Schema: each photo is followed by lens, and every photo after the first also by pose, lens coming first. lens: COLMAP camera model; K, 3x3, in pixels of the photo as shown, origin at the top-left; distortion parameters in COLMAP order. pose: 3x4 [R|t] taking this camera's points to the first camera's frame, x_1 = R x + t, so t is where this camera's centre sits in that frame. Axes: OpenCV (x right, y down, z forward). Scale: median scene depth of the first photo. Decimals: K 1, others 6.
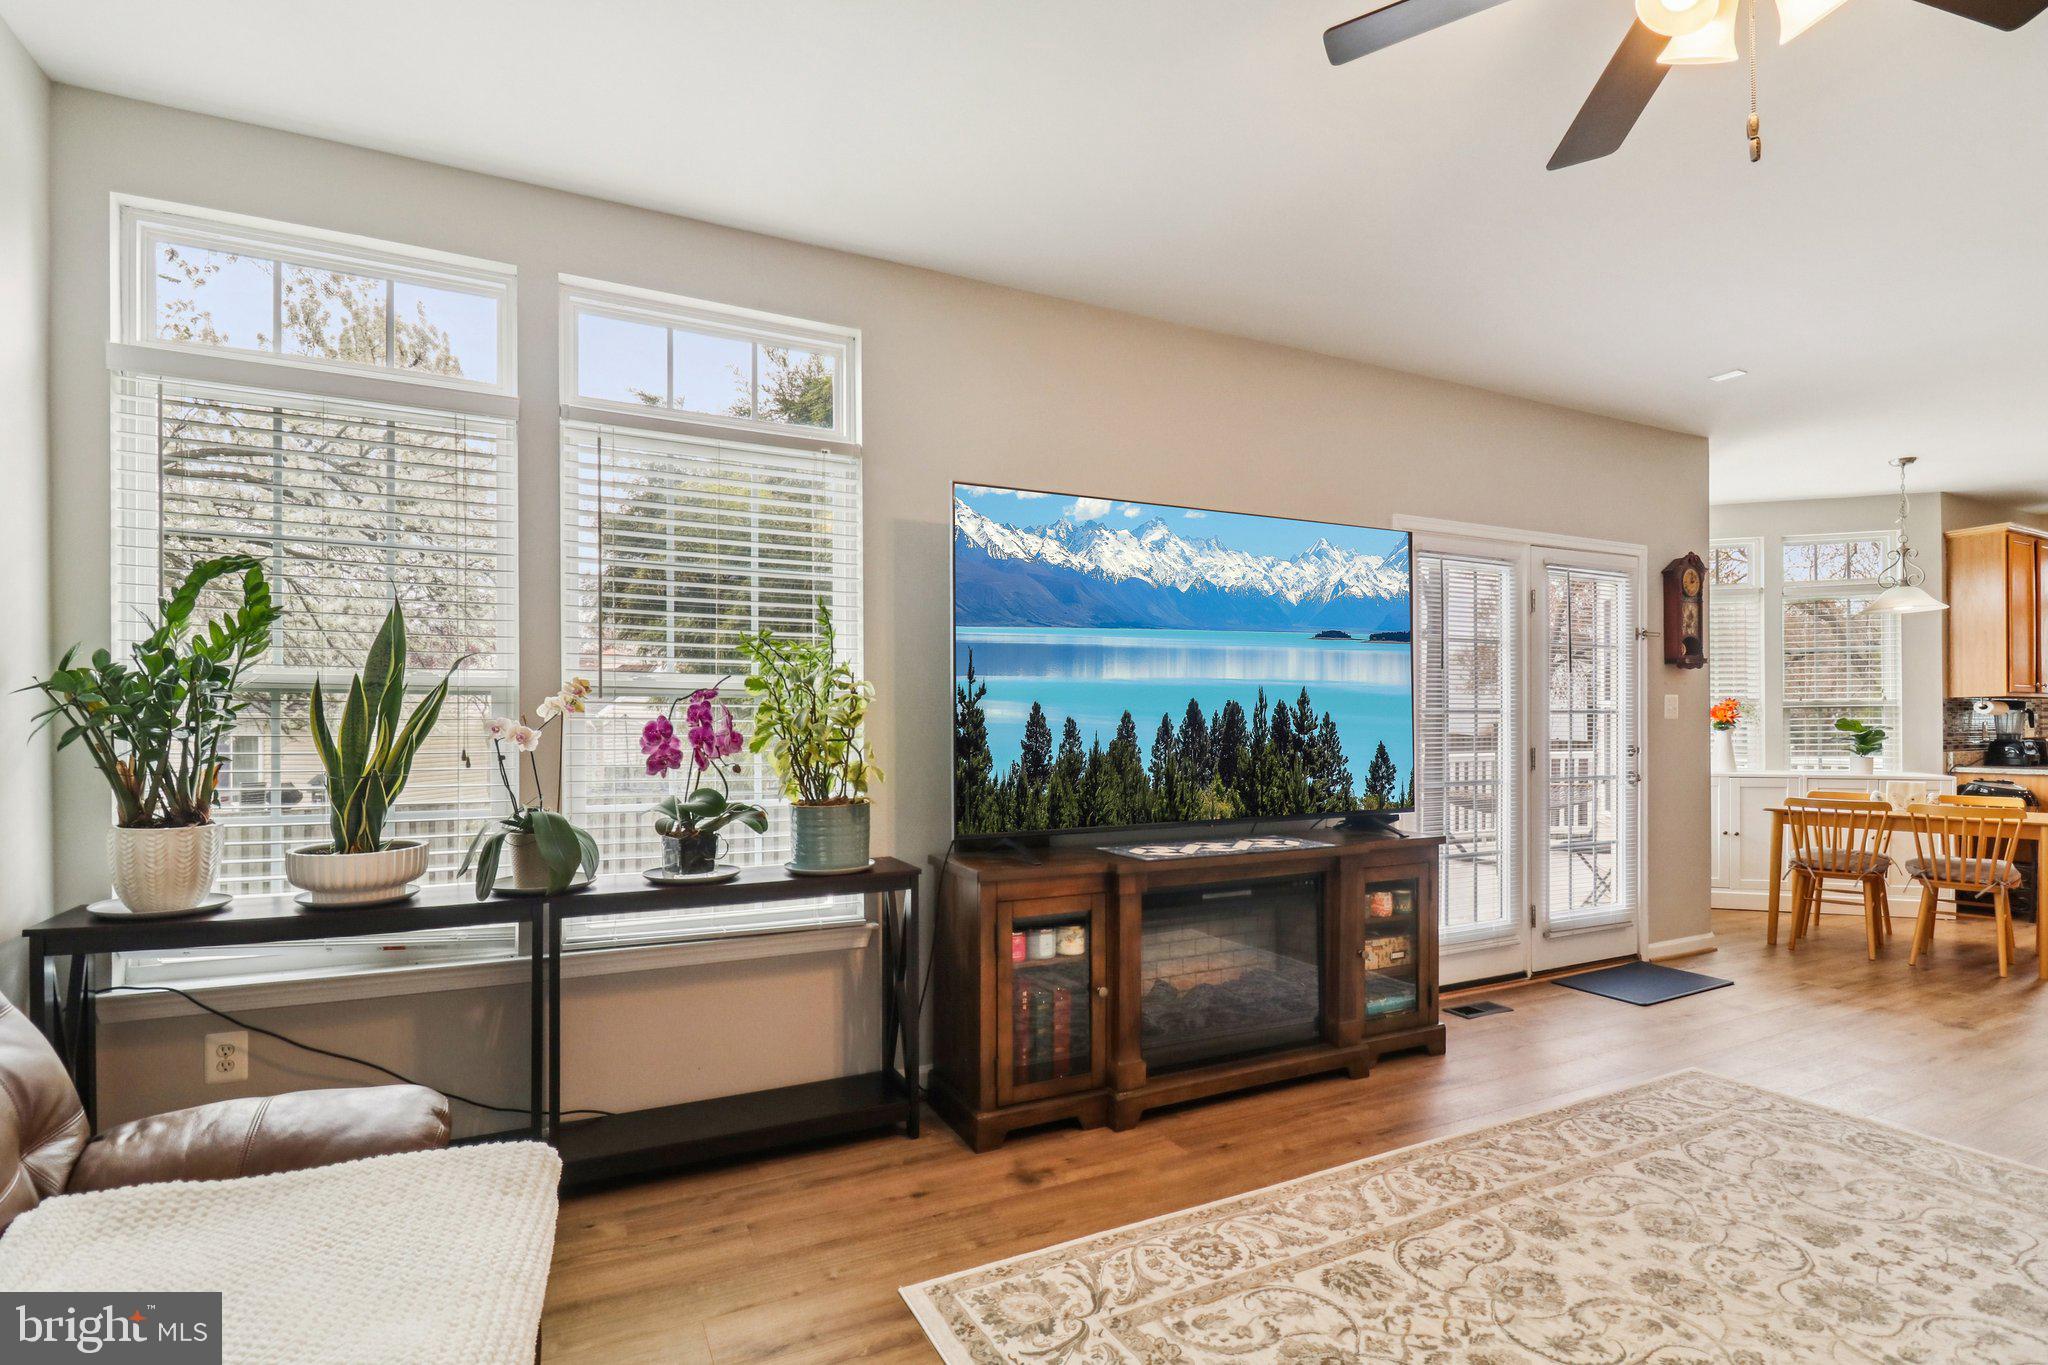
lens RADIAL K [[959.3, 0, 1014.8], [0, 959.3, 746.8], [0, 0, 1]] dist [-0.002524, -0.010733]
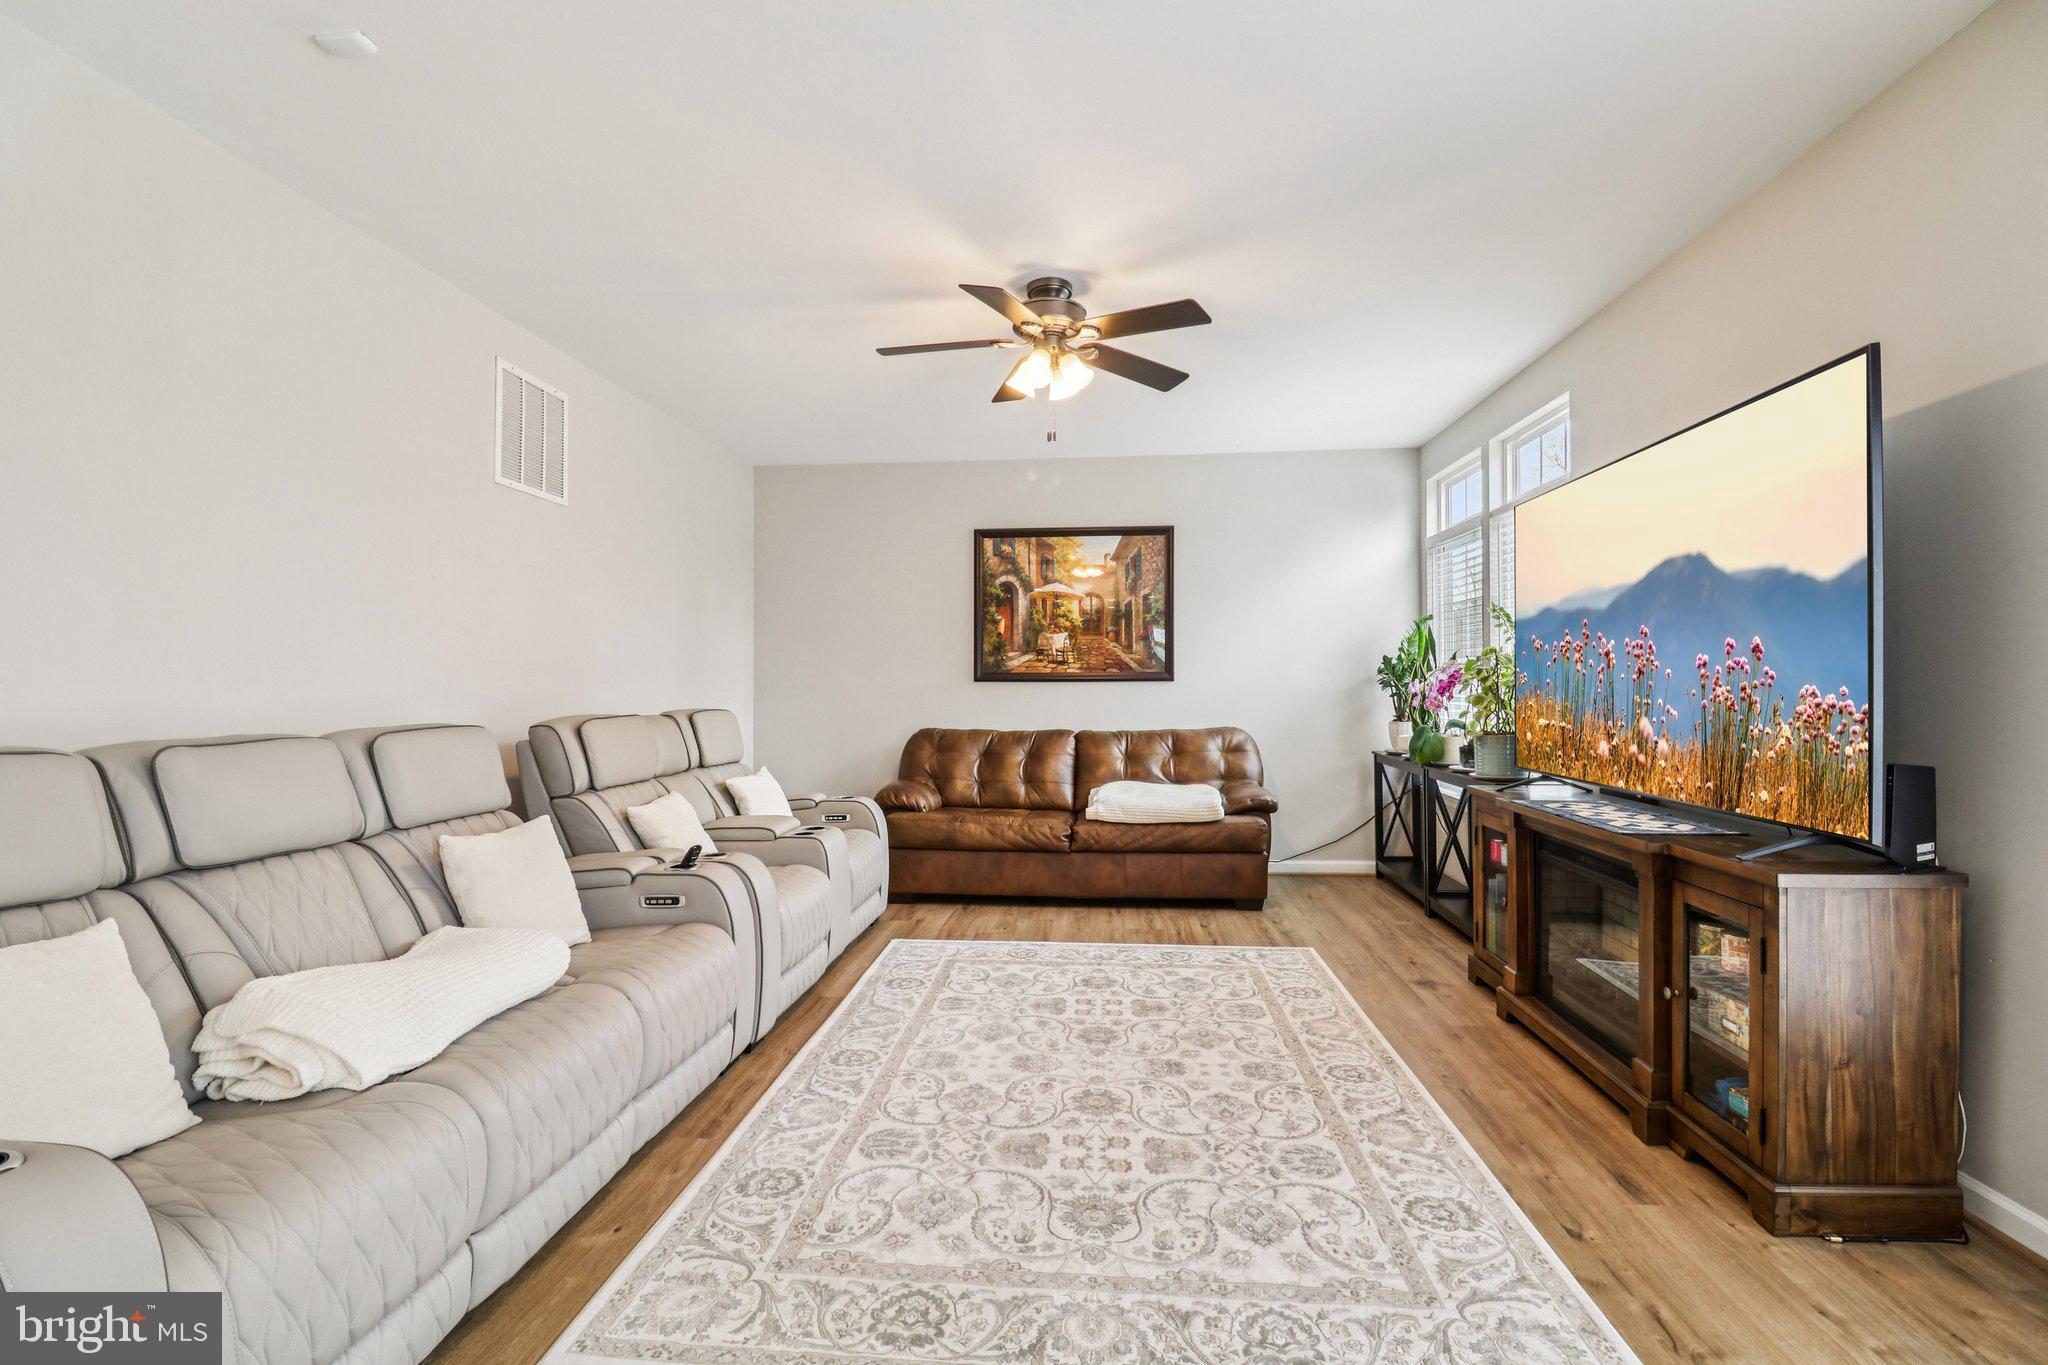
lens RADIAL K [[959.3, 0, 1012.3], [0, 959.3, 691.7], [0, 0, 1]] dist [-0.002524, -0.010733]
pose [[-0.523614, 0.011867, -0.851873, 1.193229], [-0.014274, 0.999640, 0.022700, -0.025418], [0.851836, 0.024045, -0.523257, 0.897352]]
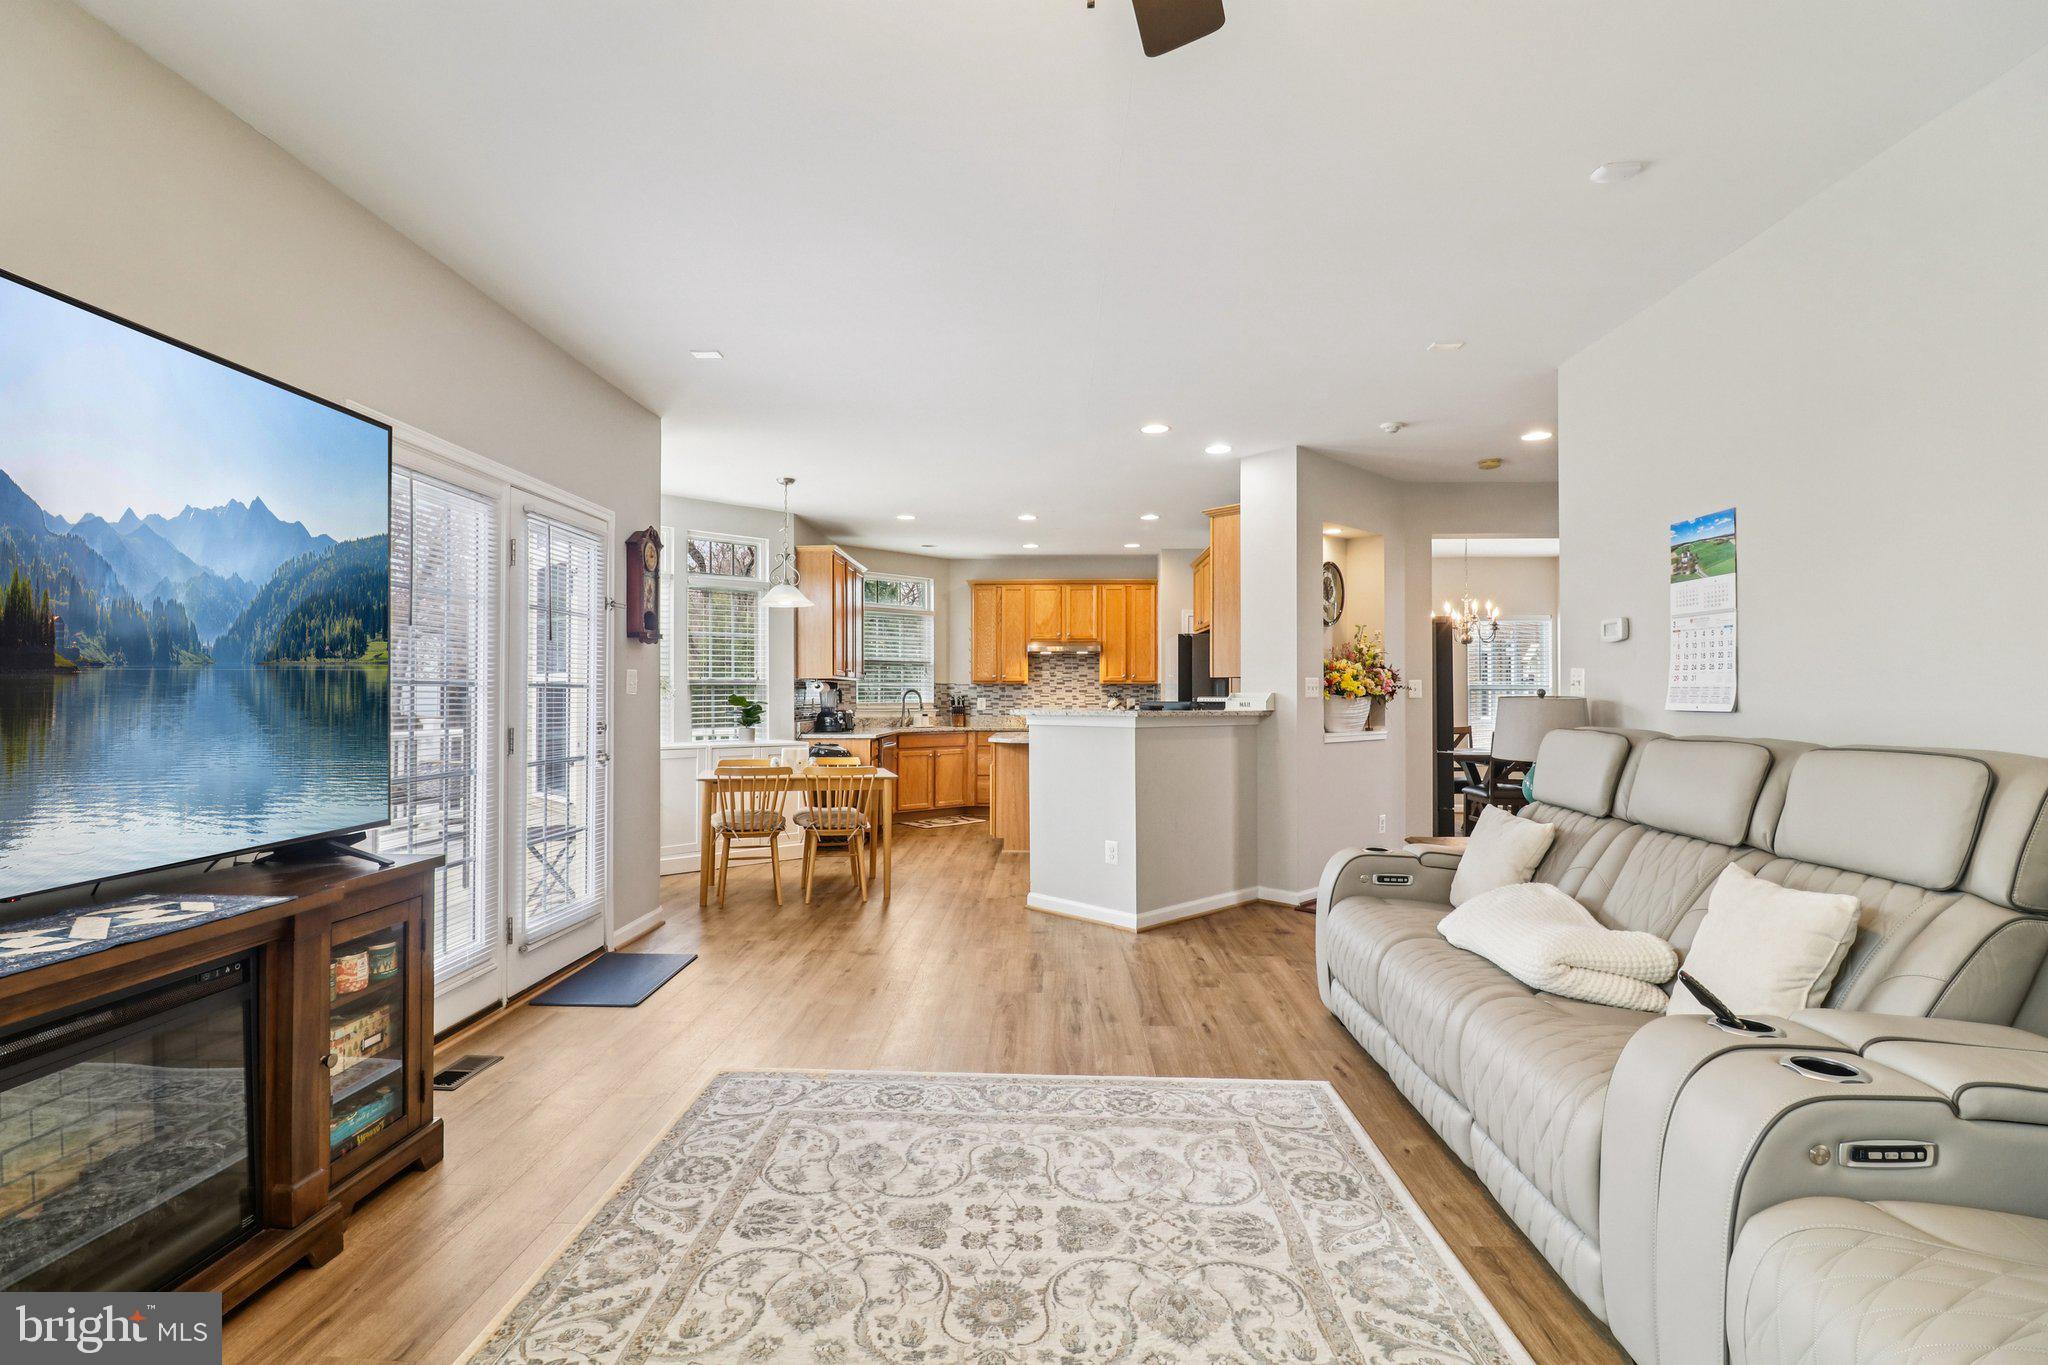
lens RADIAL K [[959.3, 0, 1007.4], [0, 959.3, 682.4], [0, 0, 1]] dist [-0.002524, -0.010733]
pose [[0.476163, 0.018451, 0.879163, 0.017214], [0.018647, 0.999343, -0.031073, -0.005328], [-0.879159, 0.031189, 0.475507, 0.282243]]
